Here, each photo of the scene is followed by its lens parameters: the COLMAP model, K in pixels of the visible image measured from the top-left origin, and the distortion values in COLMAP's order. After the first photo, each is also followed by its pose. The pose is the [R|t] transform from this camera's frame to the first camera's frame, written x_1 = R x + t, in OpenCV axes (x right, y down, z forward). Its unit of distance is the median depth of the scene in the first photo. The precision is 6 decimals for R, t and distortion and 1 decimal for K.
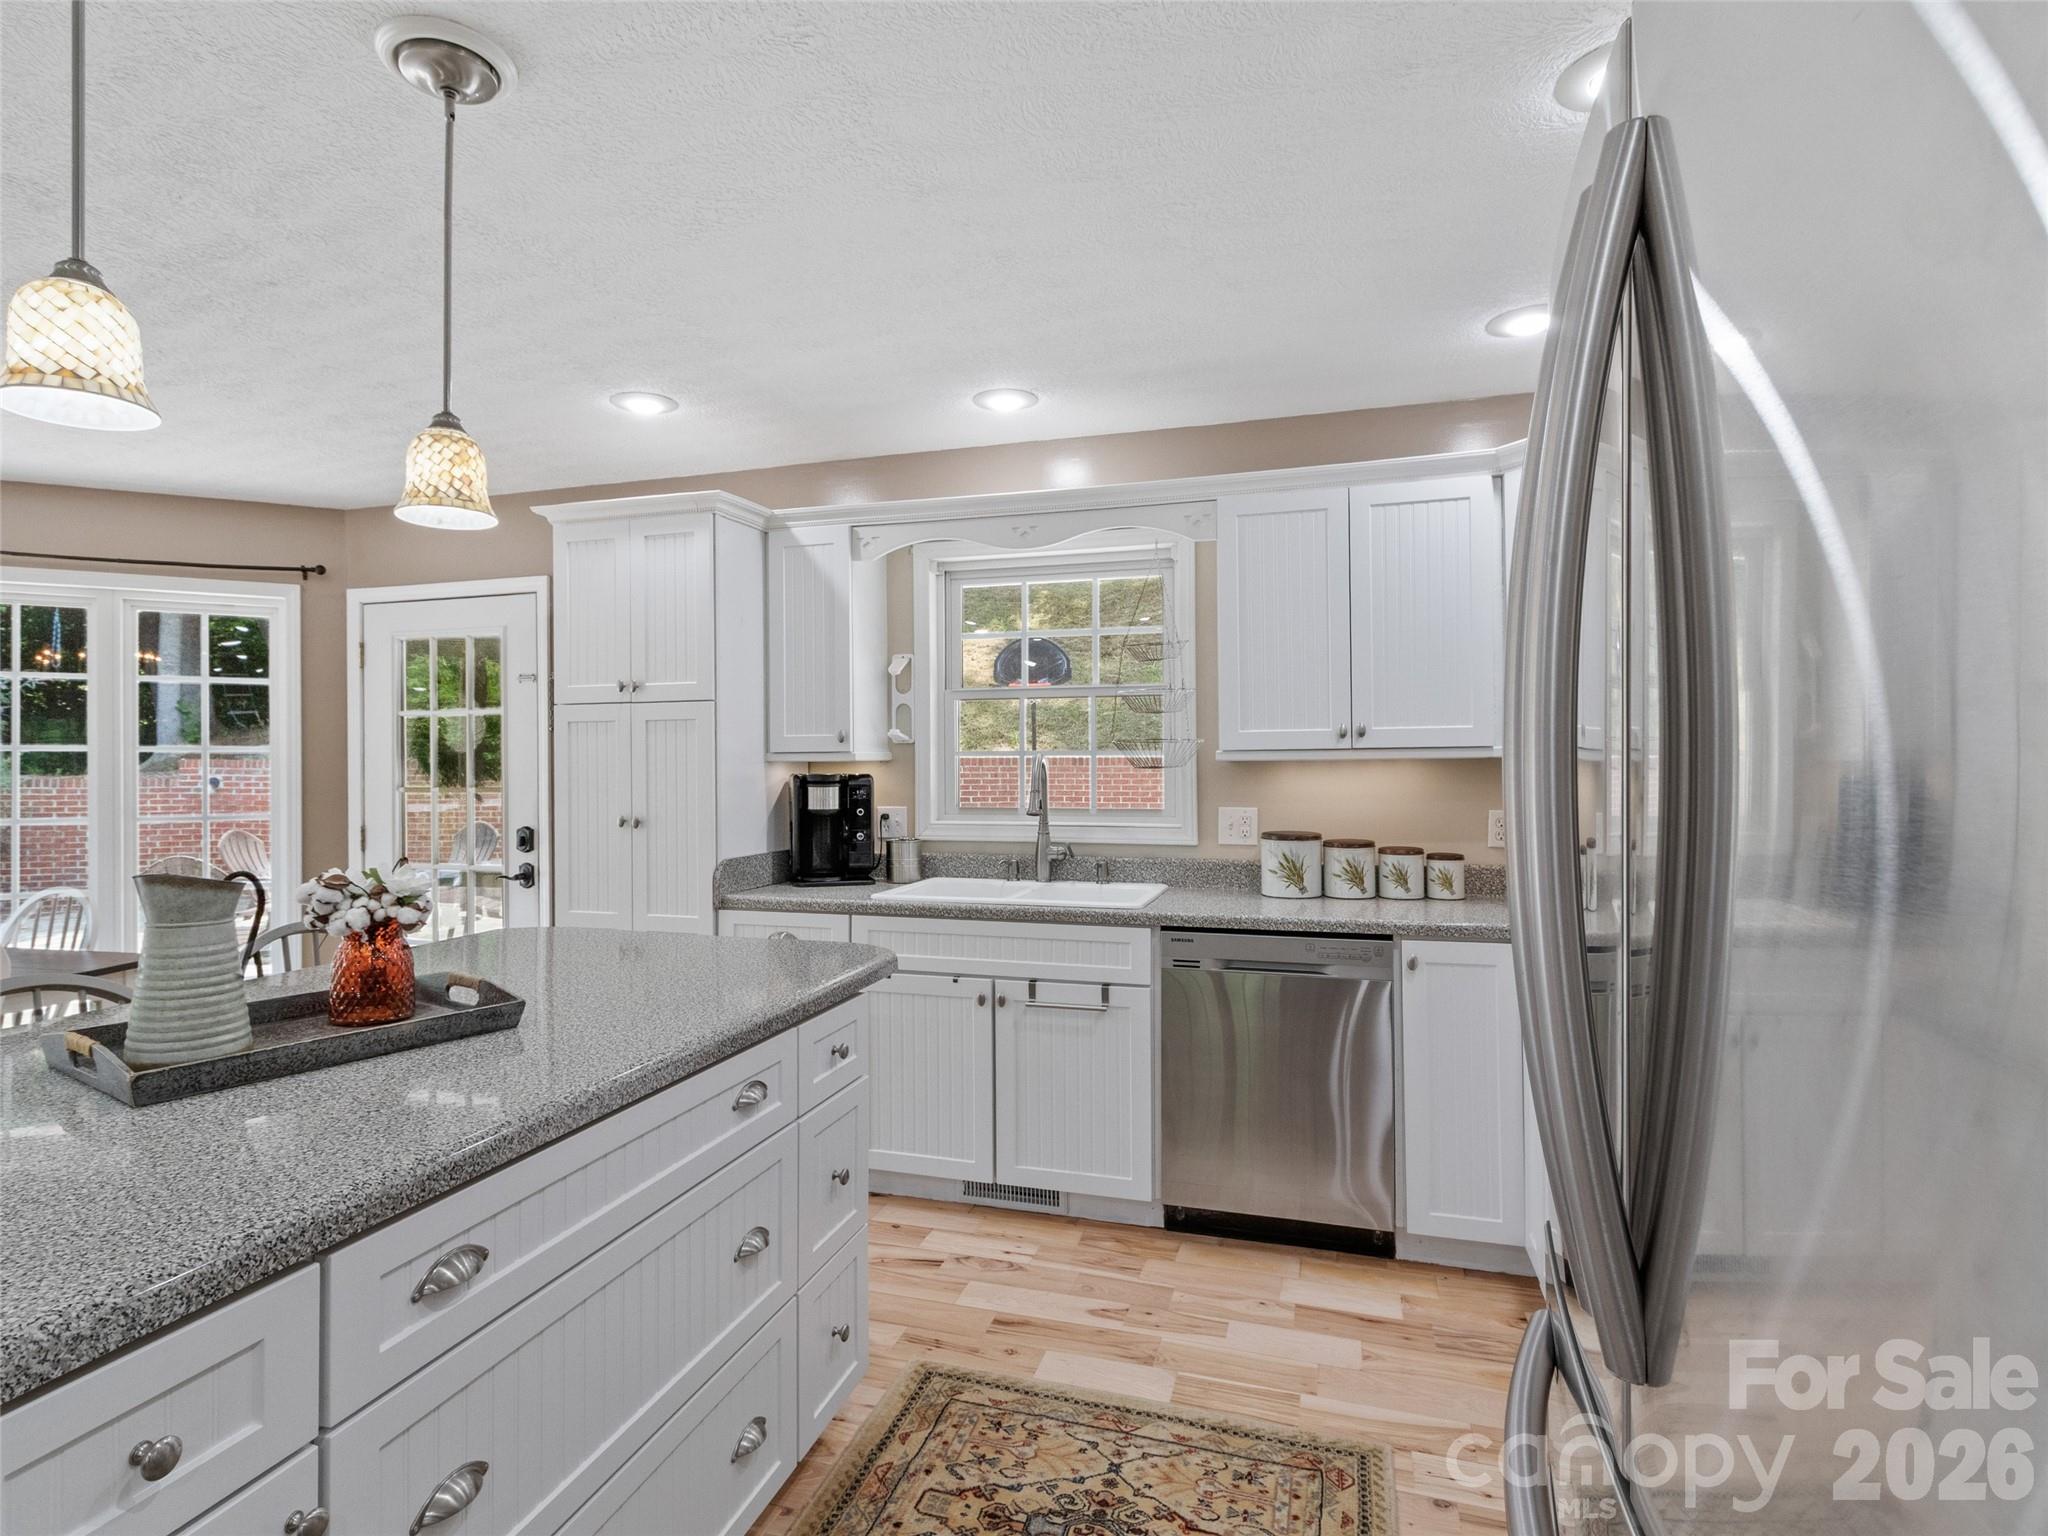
lens RADIAL K [[1061.6, 0, 1001.8], [0, 1061.6, 762.0], [0, 0, 1]] dist [0.005686, -0.001660]
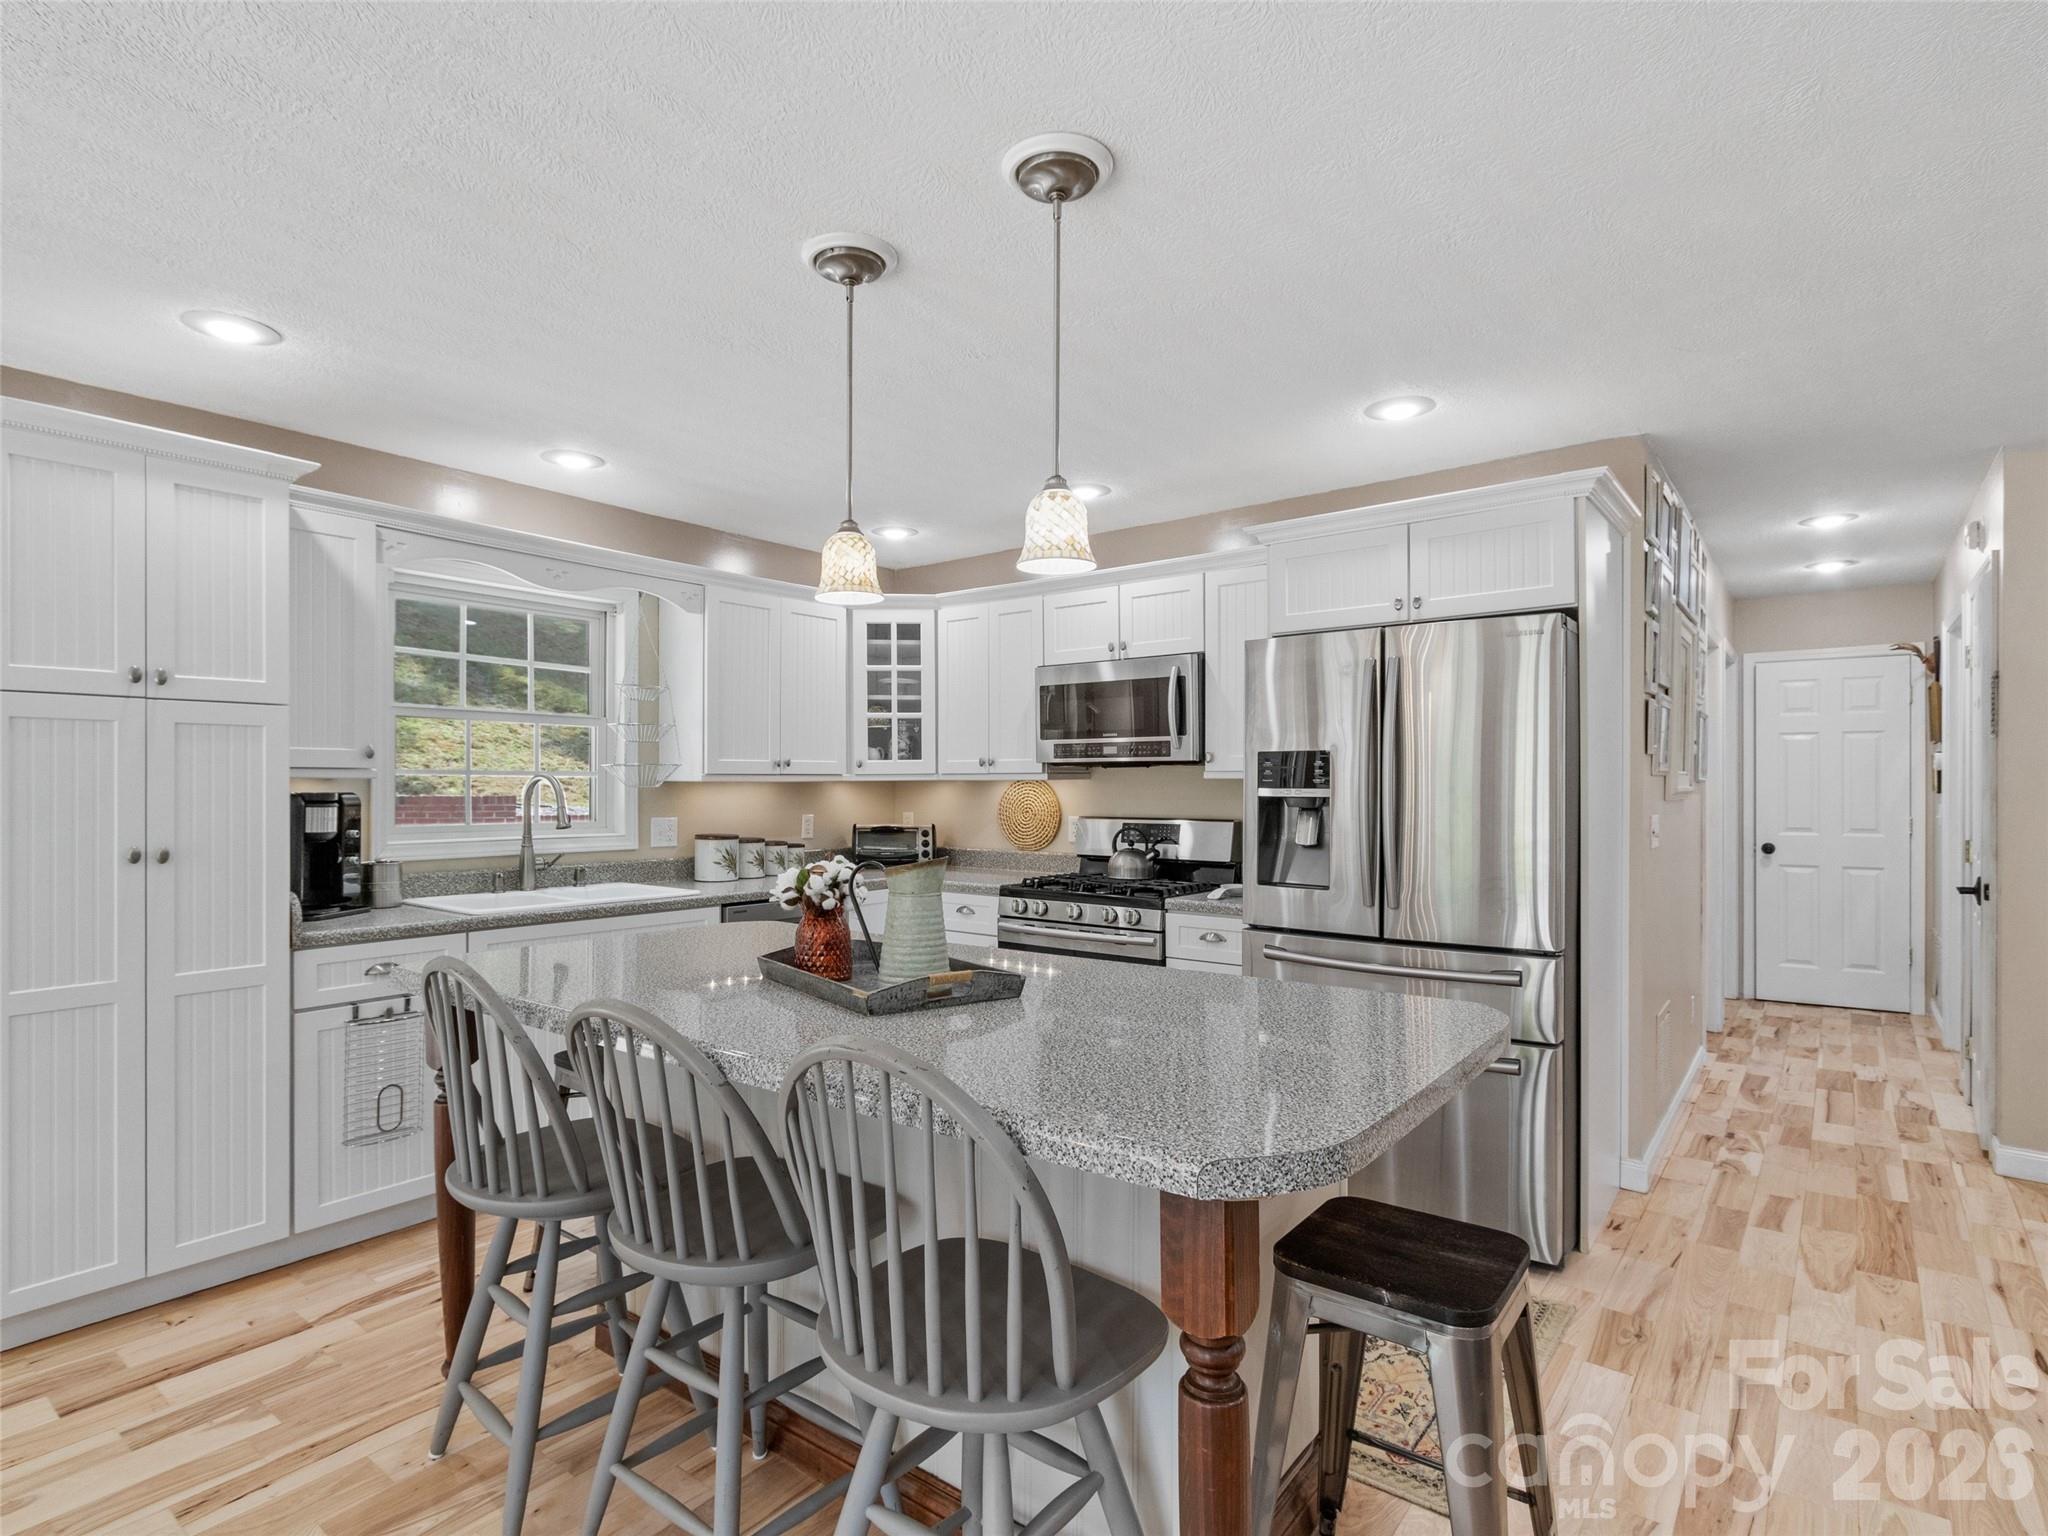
lens RADIAL K [[1061.6, 0, 997.9], [0, 1061.6, 784.8], [0, 0, 1]] dist [0.005686, -0.001660]
pose [[0.363505, 0.005384, 0.931577, -0.864356], [-0.006343, 0.999974, -0.003304, 0.004689], [-0.931571, -0.004708, 0.363530, 0.165967]]
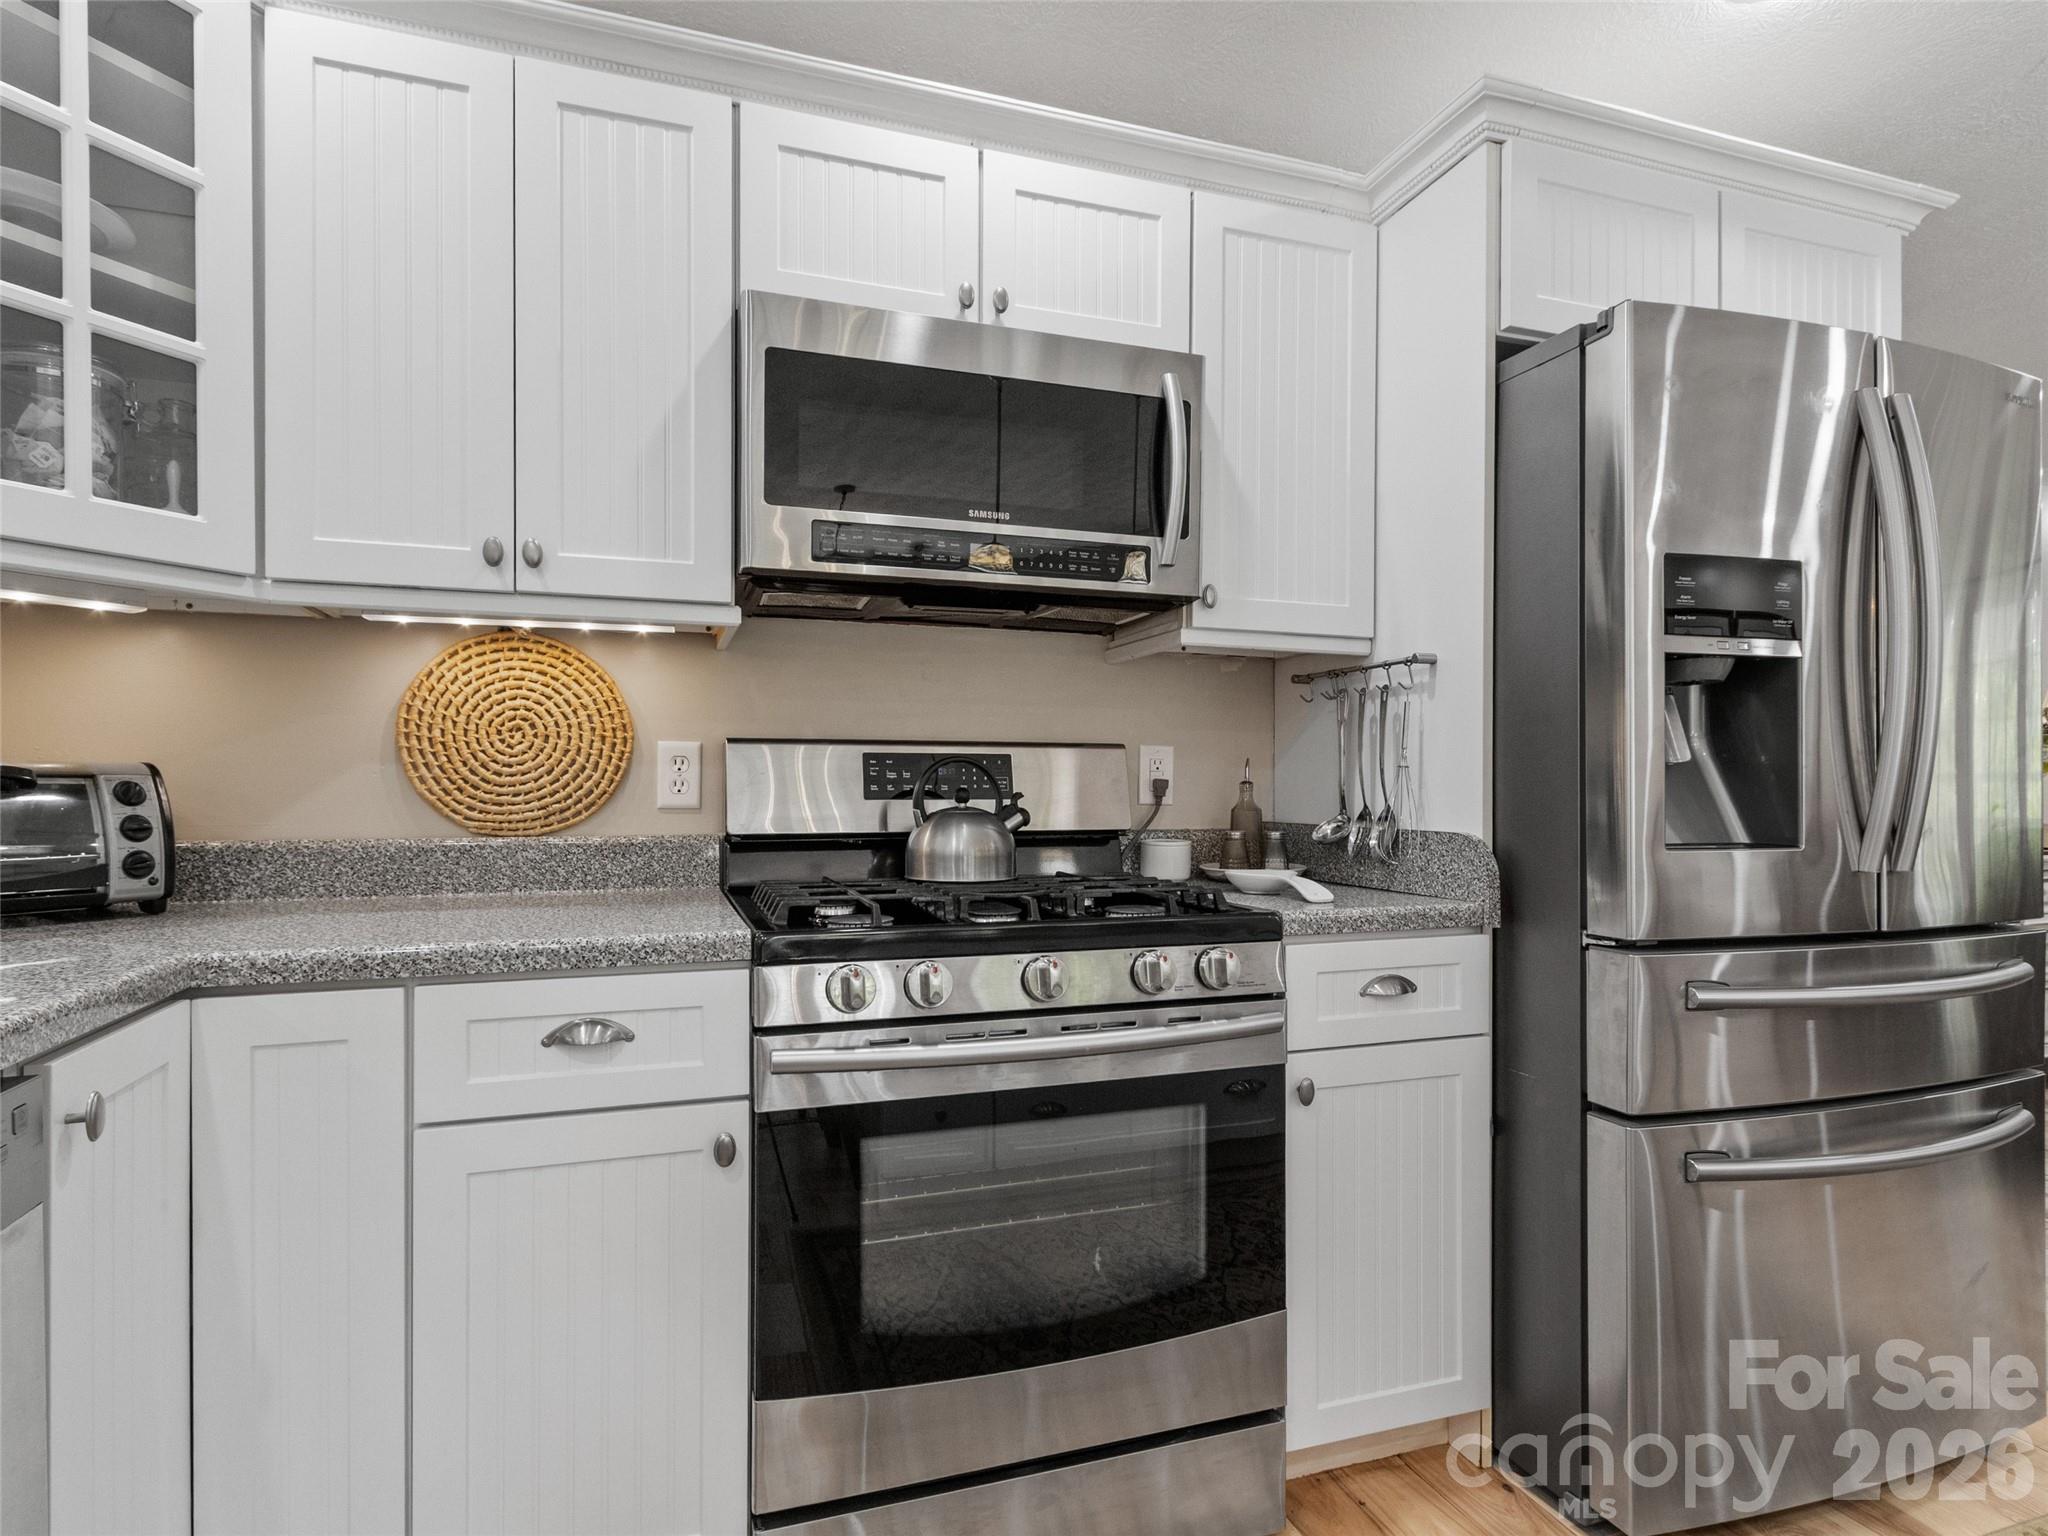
lens RADIAL K [[1061.6, 0, 1006.1], [0, 1061.6, 791.1], [0, 0, 1]] dist [0.005686, -0.001660]
pose [[-0.593326, 0.004187, 0.804951, -0.040322], [-0.000836, 0.999983, -0.005818, 0.072156], [-0.804962, -0.004125, -0.593312, 0.790257]]
